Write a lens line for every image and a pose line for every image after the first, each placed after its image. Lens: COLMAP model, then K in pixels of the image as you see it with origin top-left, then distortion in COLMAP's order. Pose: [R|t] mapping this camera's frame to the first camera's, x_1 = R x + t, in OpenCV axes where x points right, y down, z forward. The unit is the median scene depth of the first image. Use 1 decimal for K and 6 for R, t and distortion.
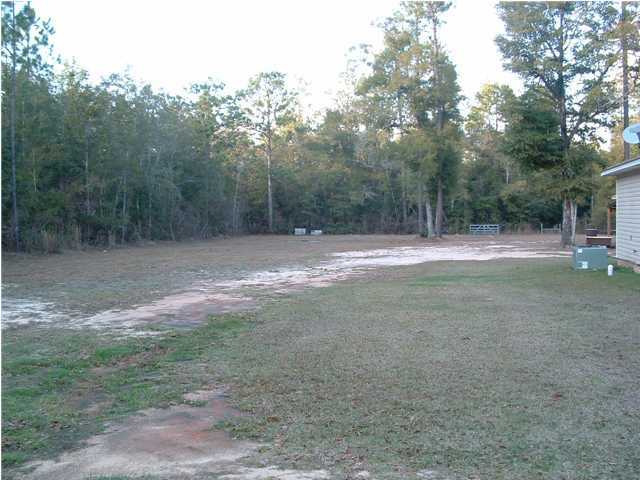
lens RADIAL K [[750.8, 0, 317.6], [0, 750.8, 237.3], [0, 0, 1]] dist [-0.160050, 0.000000]
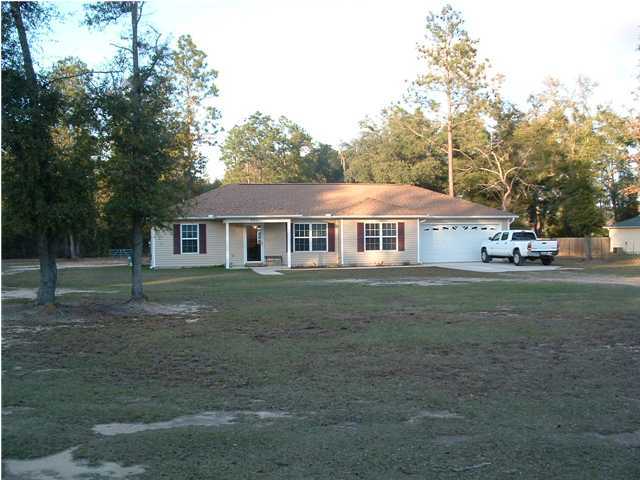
lens RADIAL K [[750.8, 0, 319.2], [0, 750.8, 236.9], [0, 0, 1]] dist [-0.160050, 0.000000]
pose [[0.899214, -0.004600, 0.437484, -0.025135], [0.020806, 0.999263, -0.032259, 0.008979], [-0.437014, 0.038110, 0.898647, -0.279215]]
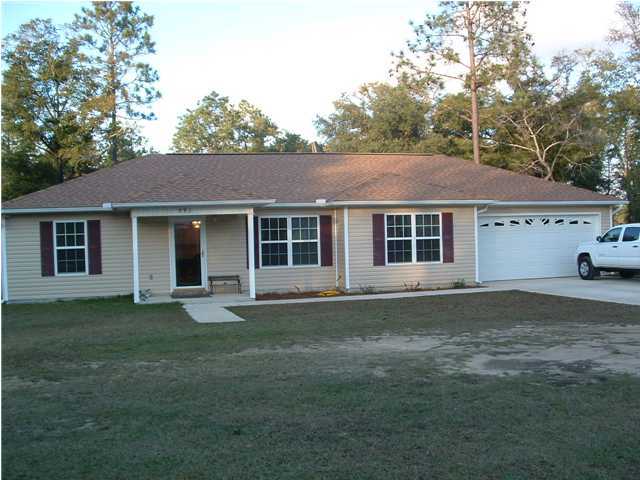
lens RADIAL K [[750.8, 0, 318.6], [0, 750.8, 246.6], [0, 0, 1]] dist [-0.160050, 0.000000]
pose [[0.877549, -0.023305, 0.478920, 0.051141], [0.038079, 0.999051, -0.021159, 0.002384], [-0.477972, 0.036804, 0.877604, -0.106433]]
